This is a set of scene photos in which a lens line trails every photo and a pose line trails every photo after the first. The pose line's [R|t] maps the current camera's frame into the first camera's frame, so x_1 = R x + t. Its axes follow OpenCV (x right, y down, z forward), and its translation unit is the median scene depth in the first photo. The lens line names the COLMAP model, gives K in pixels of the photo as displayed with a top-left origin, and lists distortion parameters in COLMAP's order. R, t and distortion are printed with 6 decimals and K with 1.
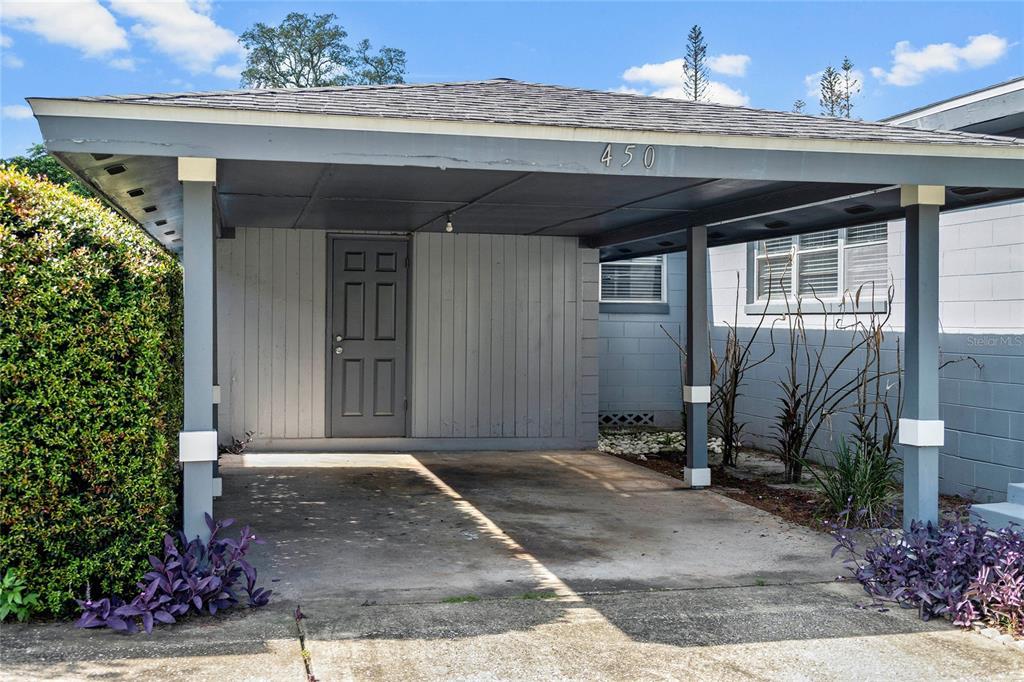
lens RADIAL K [[1130.5, 0, 514.6], [0, 1130.5, 334.1], [0, 0, 1]] dist [-0.016122, 0.000000]
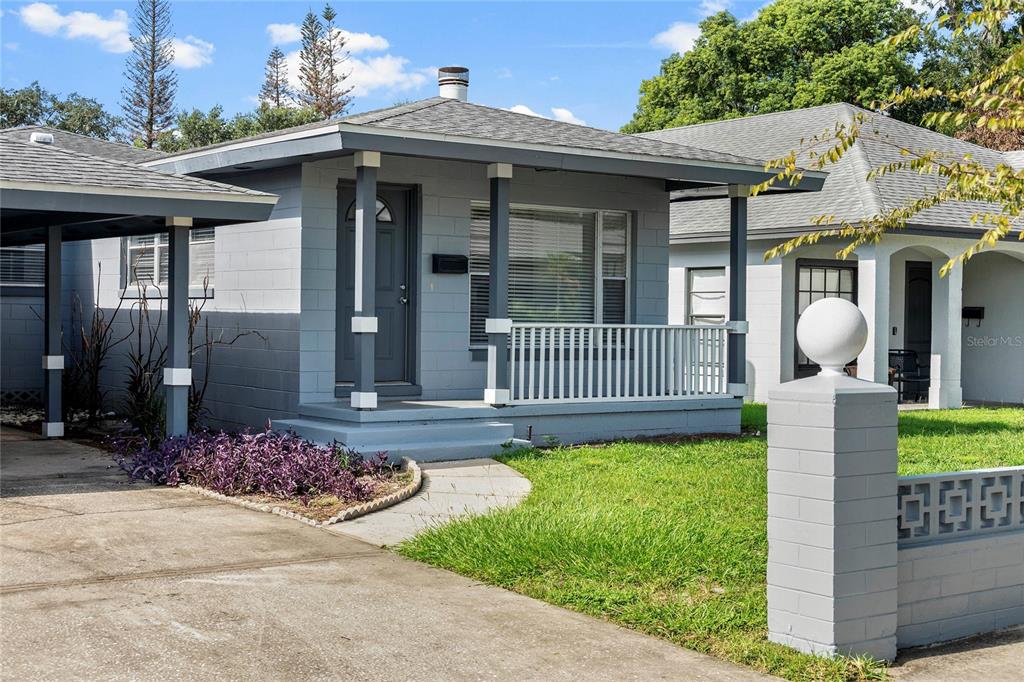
lens RADIAL K [[1425.0, 0, 507.4], [0, 1425.0, 337.9], [0, 0, 1]] dist [-0.034100, 0.000000]
pose [[0.924281, -0.000565, 0.381713, 0.022458], [-0.002891, 0.999960, 0.008481, 0.009227], [-0.381703, -0.008943, 0.924242, -0.483429]]
